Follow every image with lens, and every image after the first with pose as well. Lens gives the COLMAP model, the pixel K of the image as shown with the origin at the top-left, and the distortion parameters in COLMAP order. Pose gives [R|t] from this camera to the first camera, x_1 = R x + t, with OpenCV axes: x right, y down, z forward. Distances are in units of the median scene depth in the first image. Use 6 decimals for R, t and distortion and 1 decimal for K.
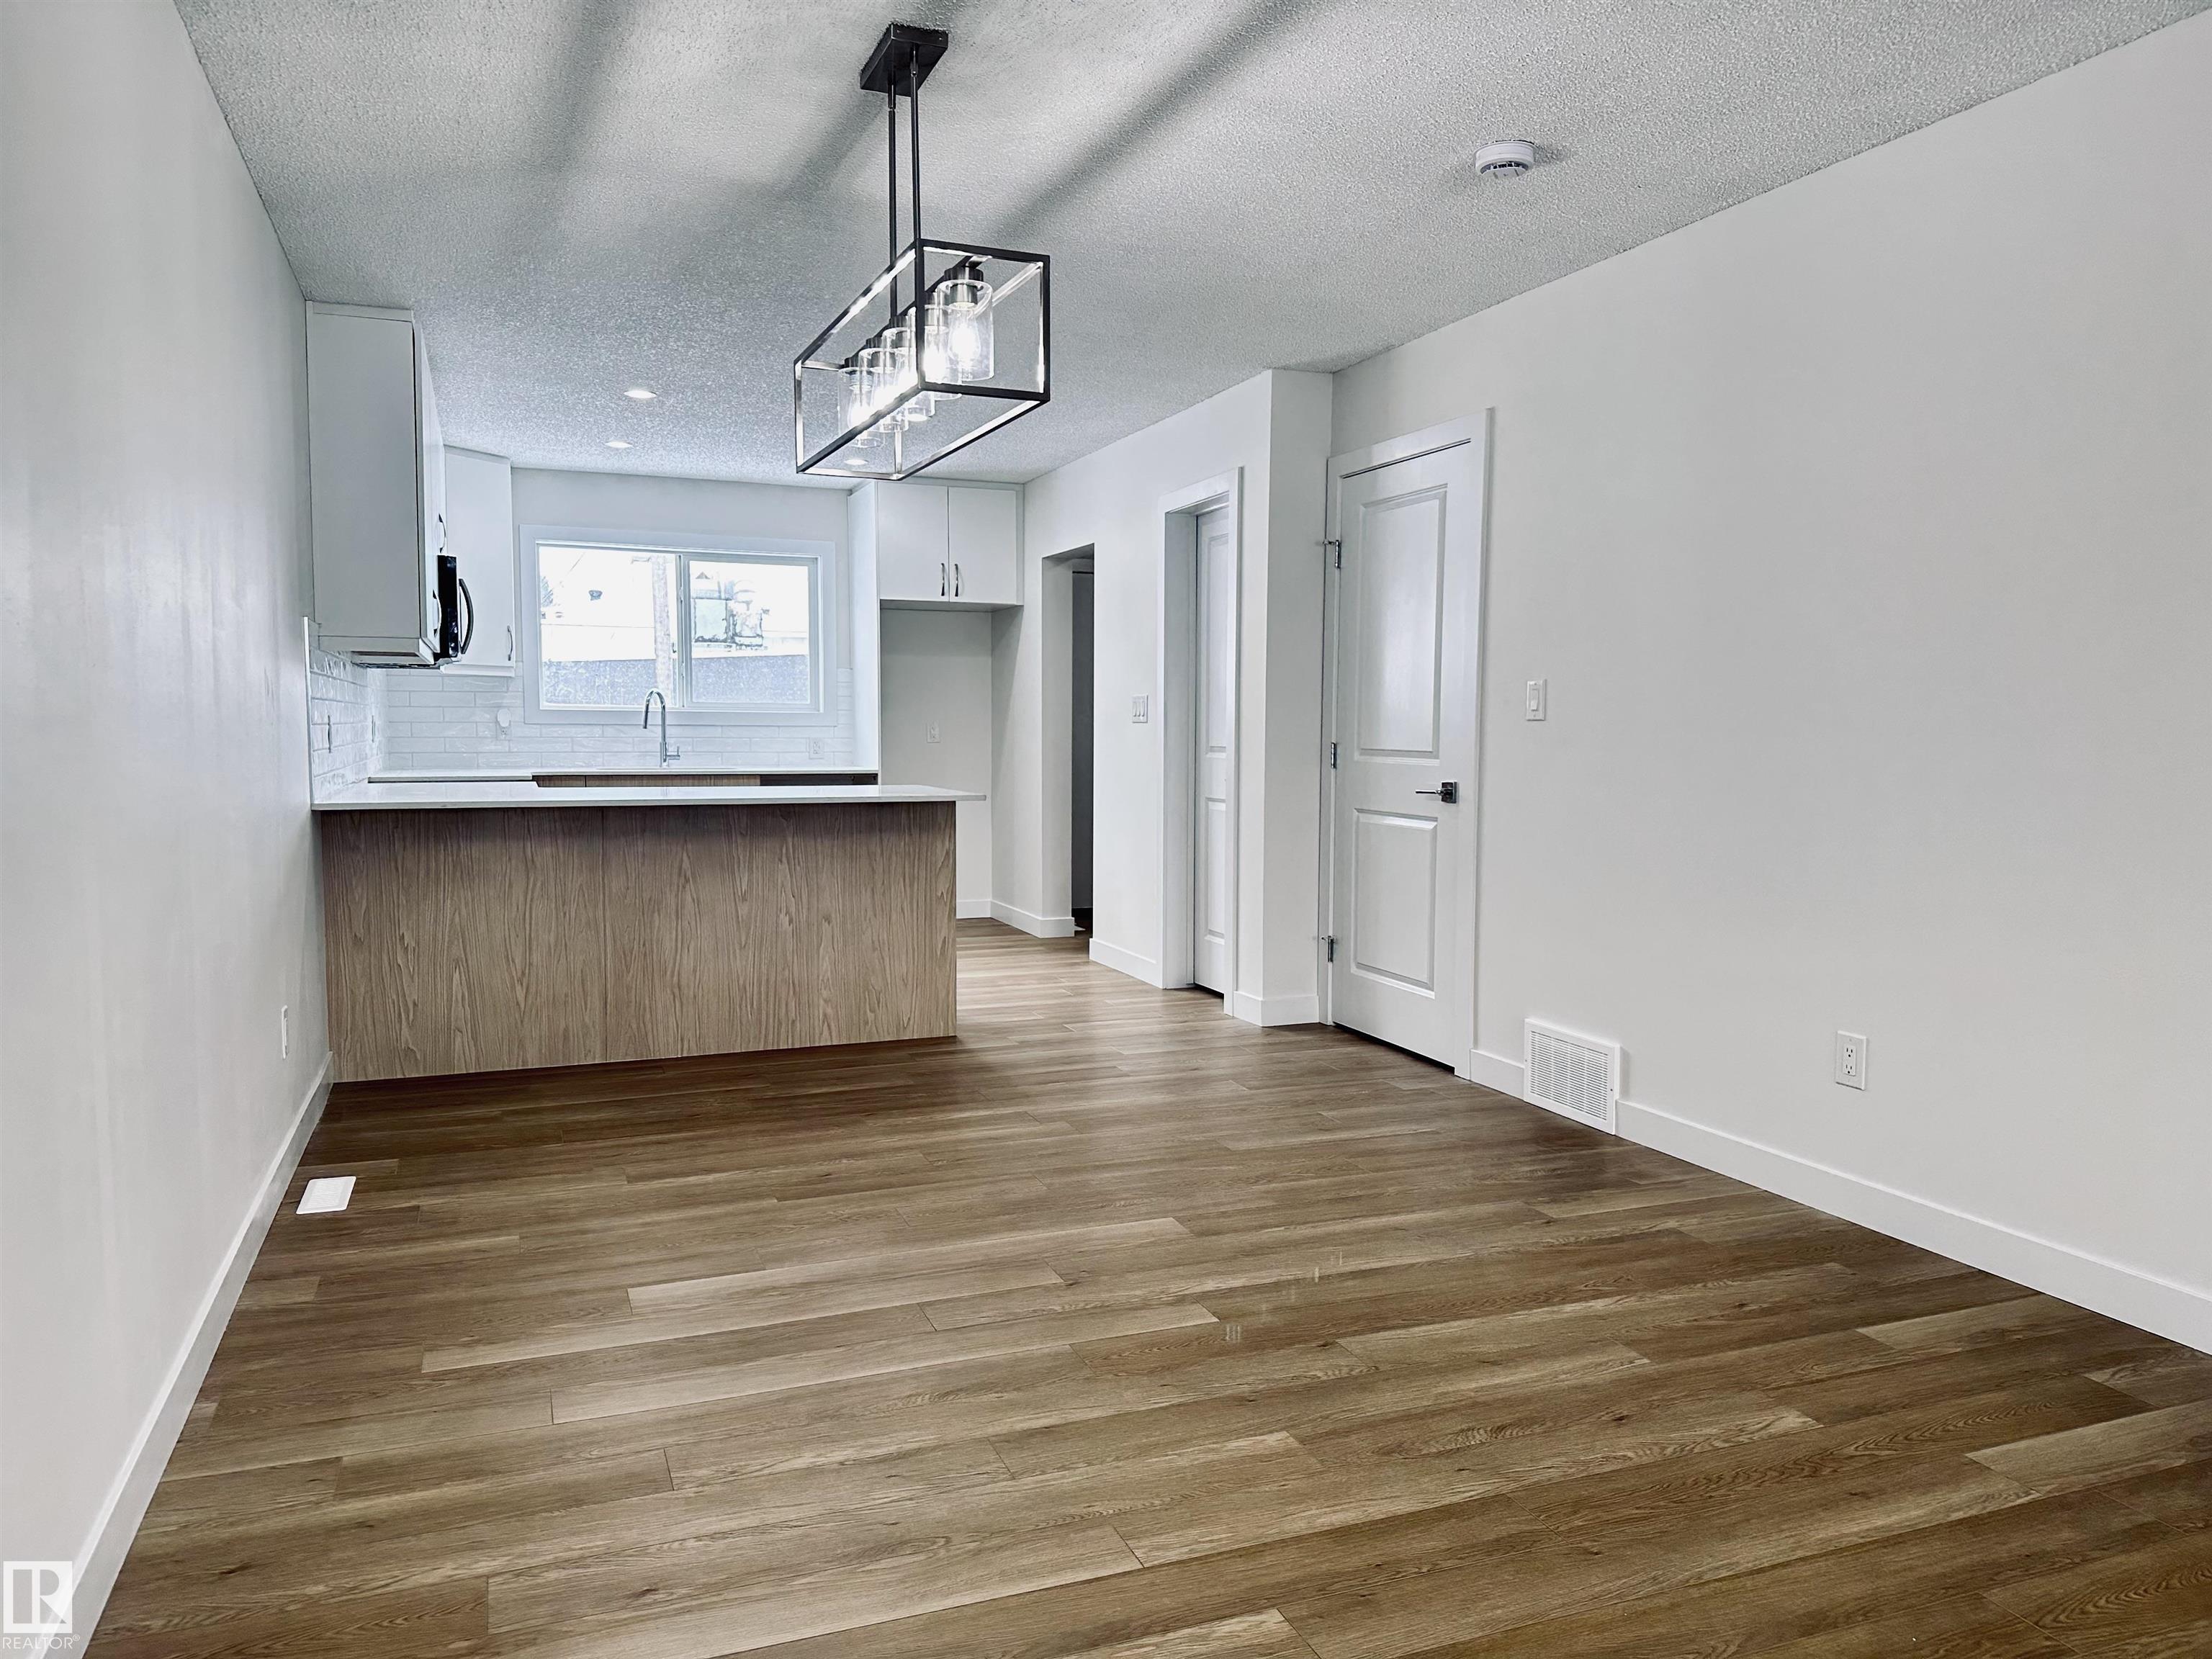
lens RADIAL K [[1538.3, 0, 1112.9], [0, 1538.3, 826.3], [0, 0, 1]] dist [0.111993, -0.166374]
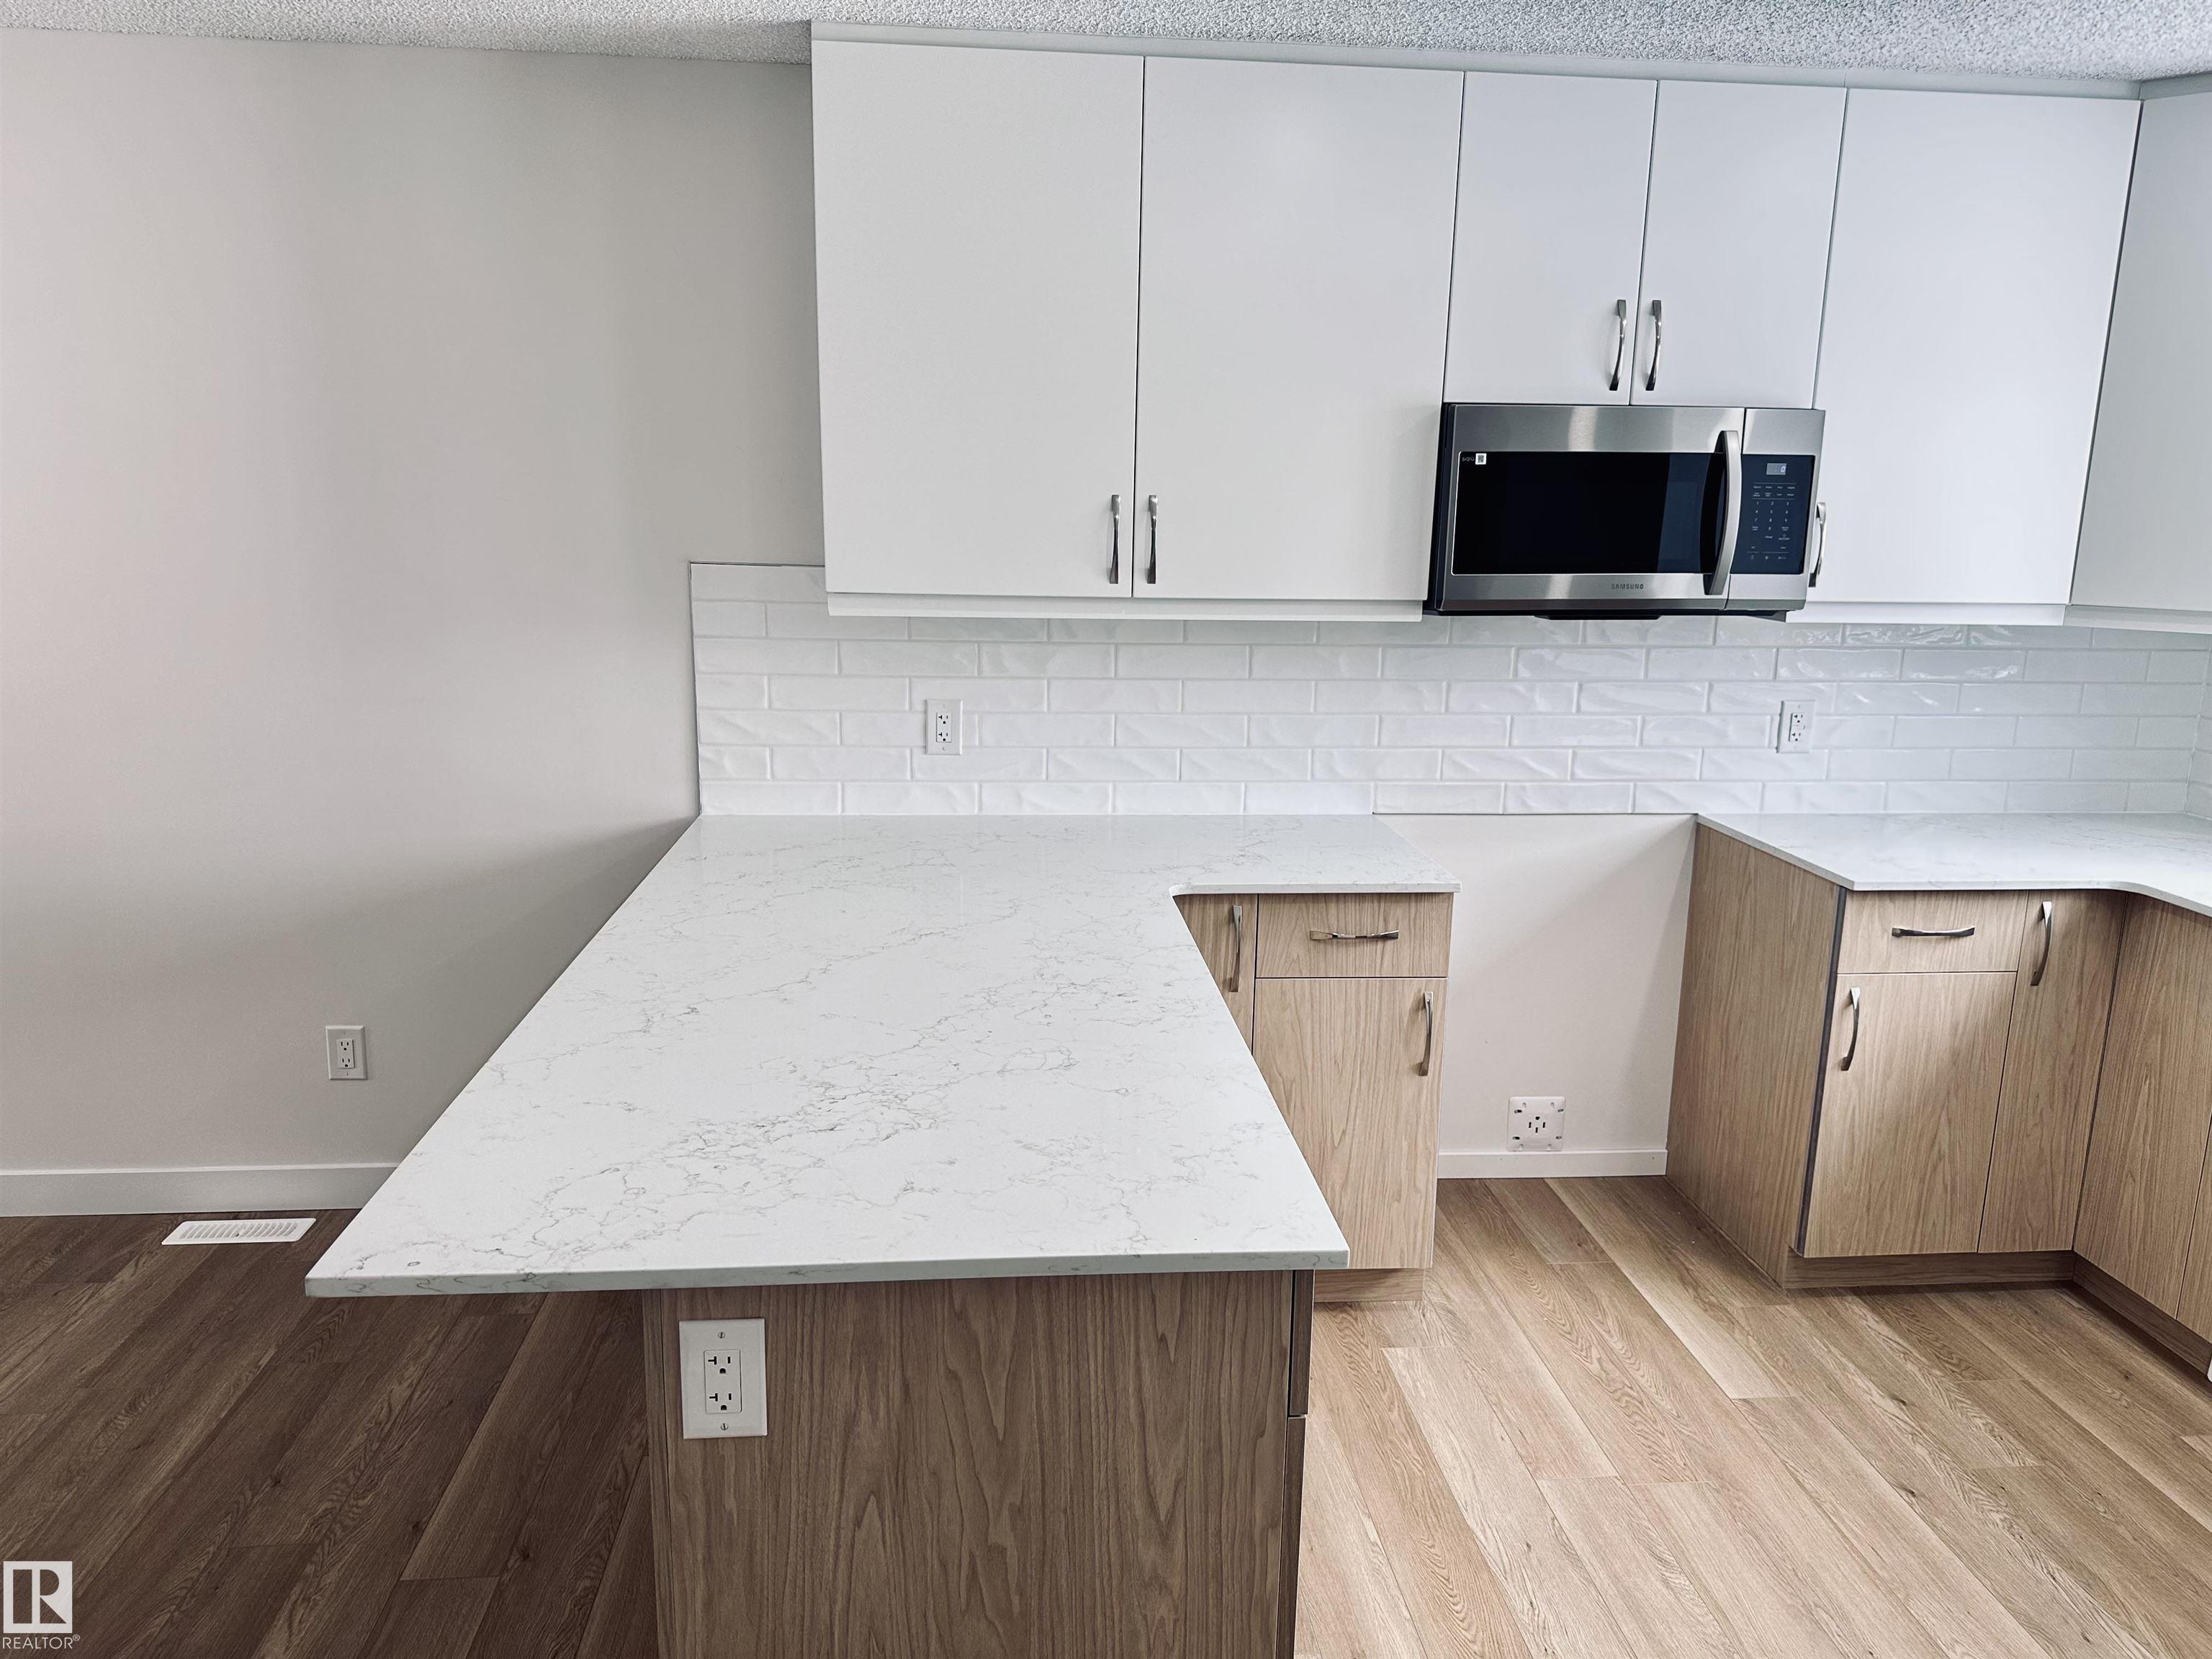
lens RADIAL K [[1538.3, 0, 1112.9], [0, 1538.3, 826.3], [0, 0, 1]] dist [0.111993, -0.166374]
pose [[-0.278227, 0.190881, -0.941358, 0.117721], [-0.083737, 0.971503, 0.221743, -0.171863], [0.956858, 0.140522, -0.254315, 1.248920]]
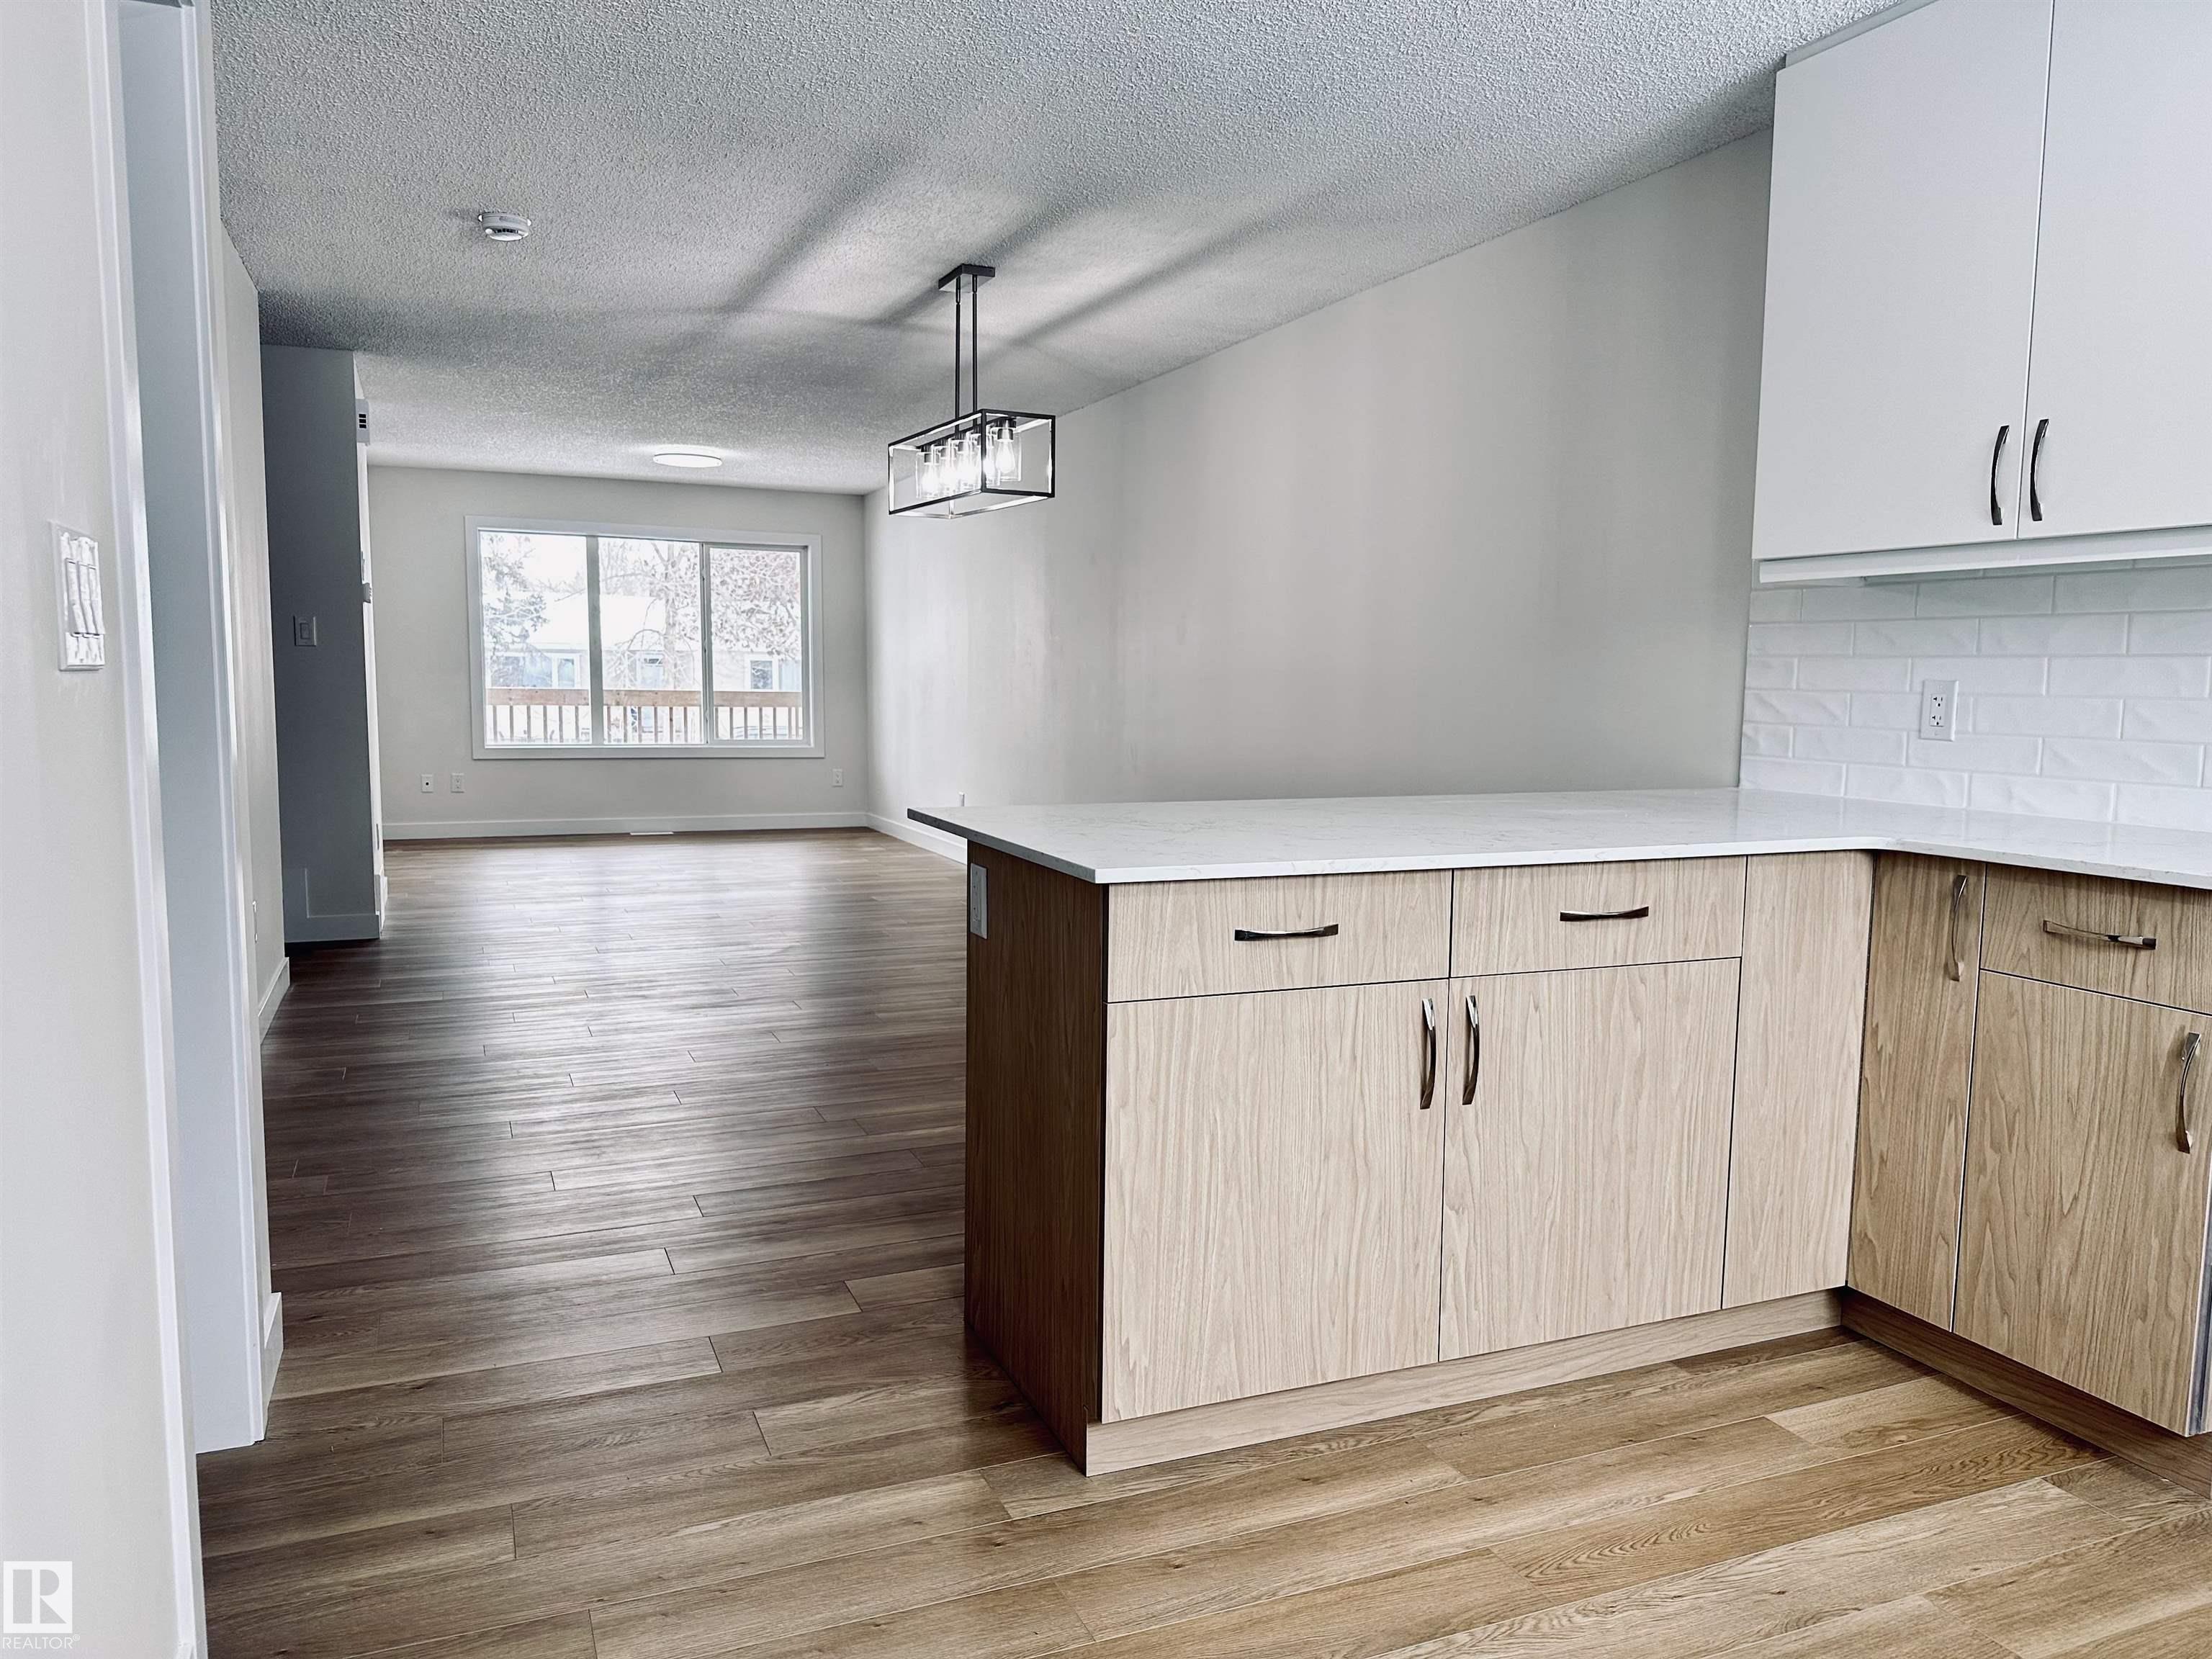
lens RADIAL K [[1555.2, 0, 1121.0], [0, 1555.2, 832.1], [0, 0, 1]] dist [0.098820, -0.109329]
pose [[-0.999388, -0.012308, -0.032753, -0.148285], [-0.017669, 0.985493, 0.168794, -0.112928], [0.030200, 0.169270, -0.985107, 1.635065]]
